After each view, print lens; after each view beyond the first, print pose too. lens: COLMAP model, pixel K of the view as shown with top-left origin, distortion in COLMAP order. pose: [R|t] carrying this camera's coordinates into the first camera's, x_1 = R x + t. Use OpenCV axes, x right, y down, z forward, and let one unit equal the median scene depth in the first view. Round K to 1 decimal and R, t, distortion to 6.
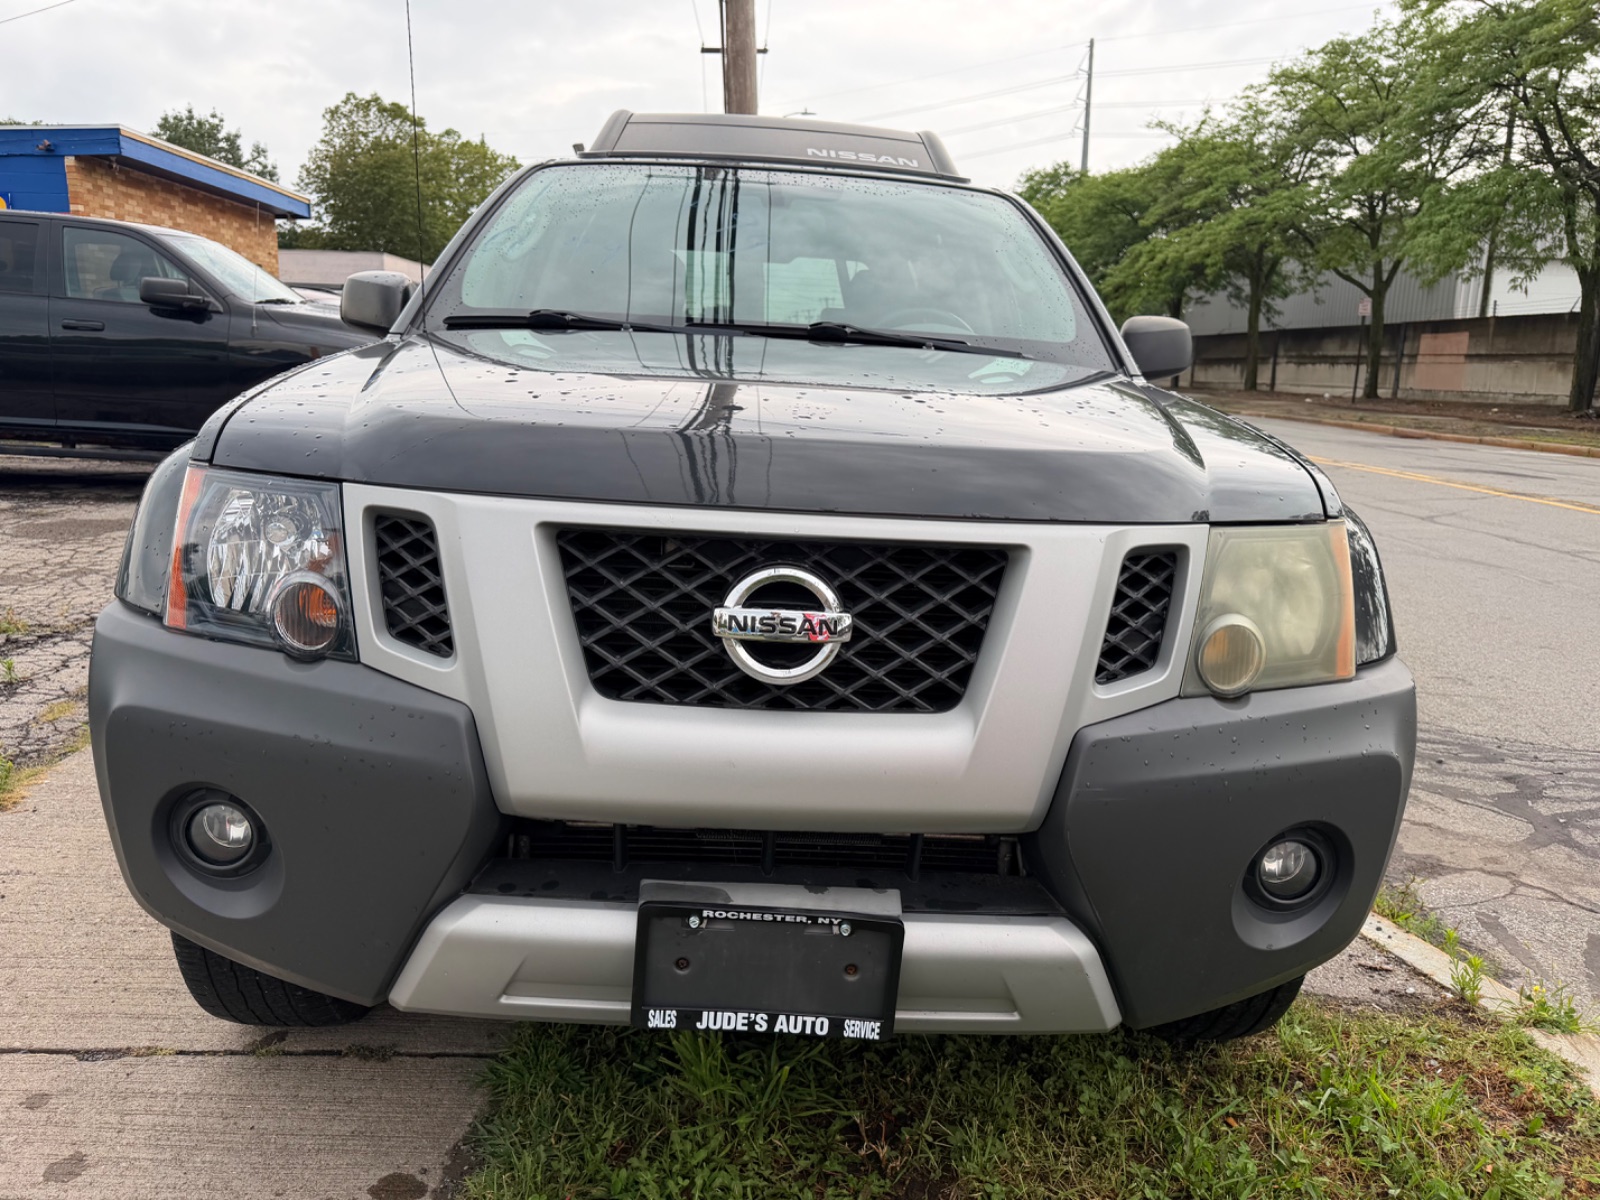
lens RADIAL K [[1131.0, 0, 800.0], [0, 1131.0, 600.0], [0, 0, 1]] dist [0.004165, -0.001418]
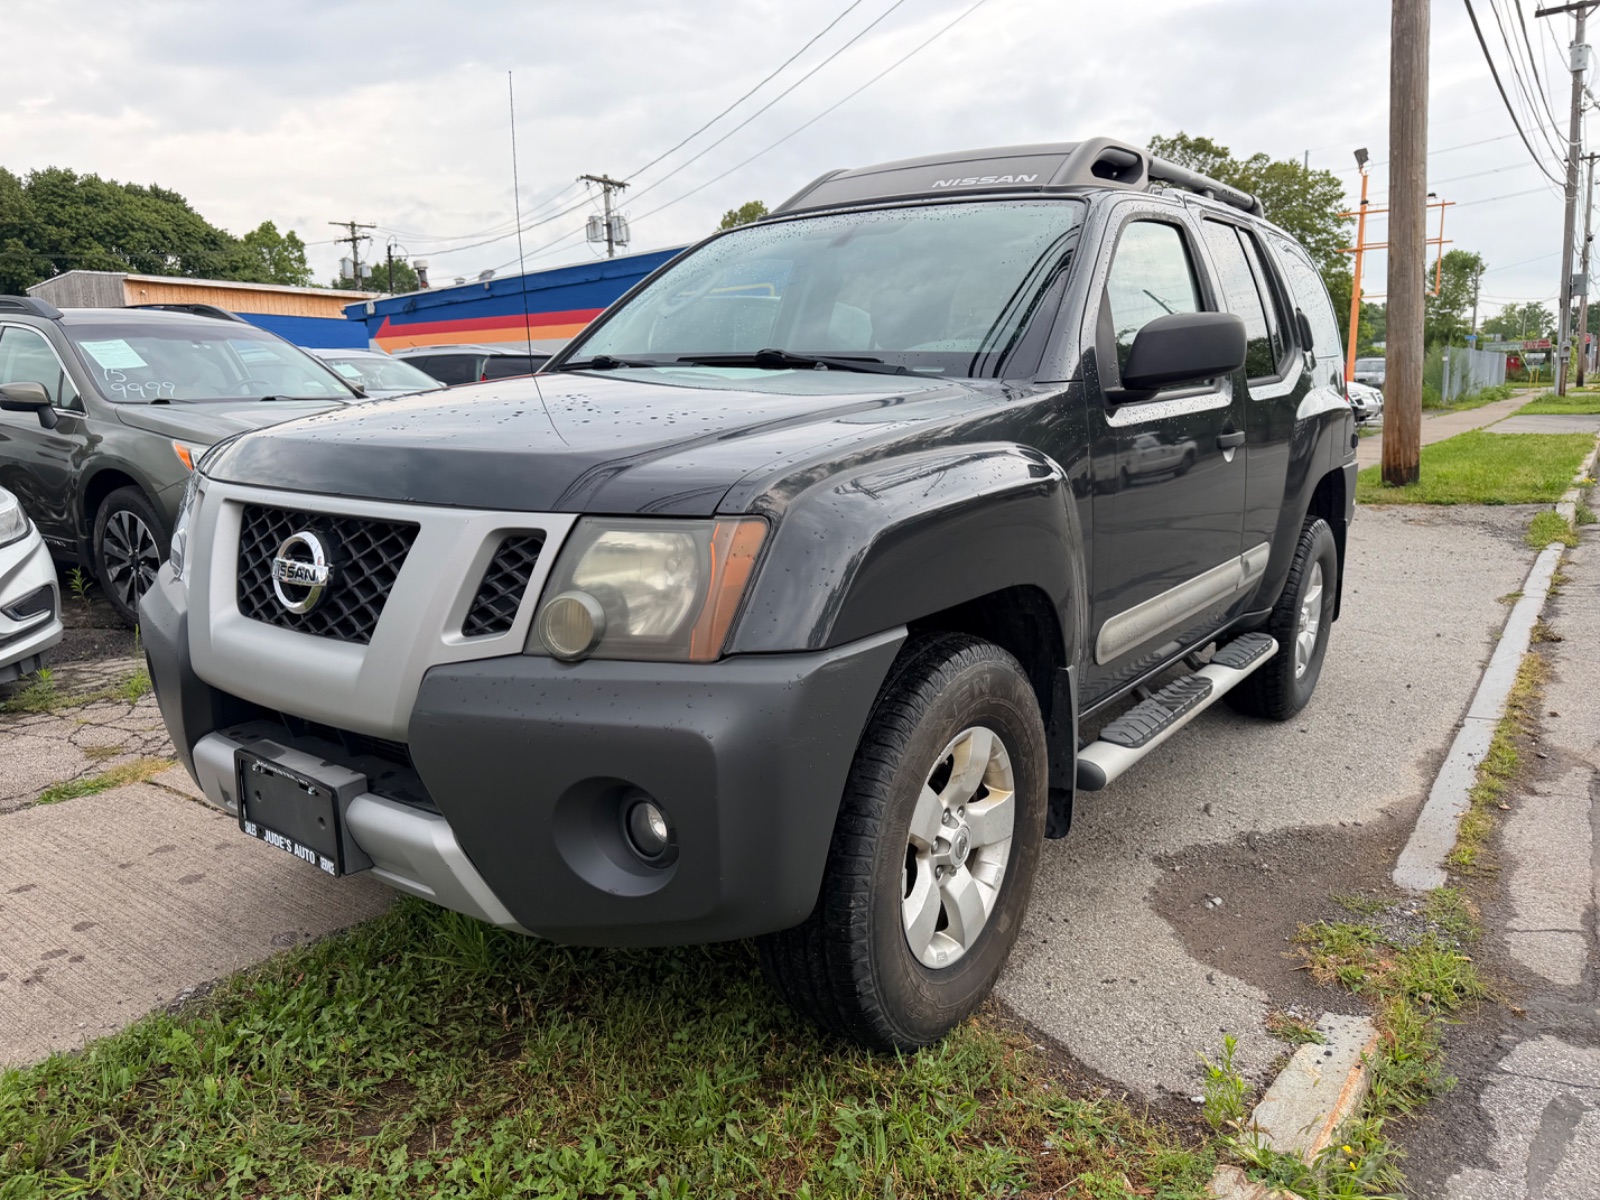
lens RADIAL K [[1144.4, 0, 792.8], [0, 1144.4, 607.5], [0, 0, 1]] dist [-0.002003, 0.000742]
pose [[0.793780, 0.070250, -0.604134, 1.339774], [-0.084173, 0.996437, 0.005271, 0.005465], [0.602352, 0.046667, 0.796865, 0.206967]]
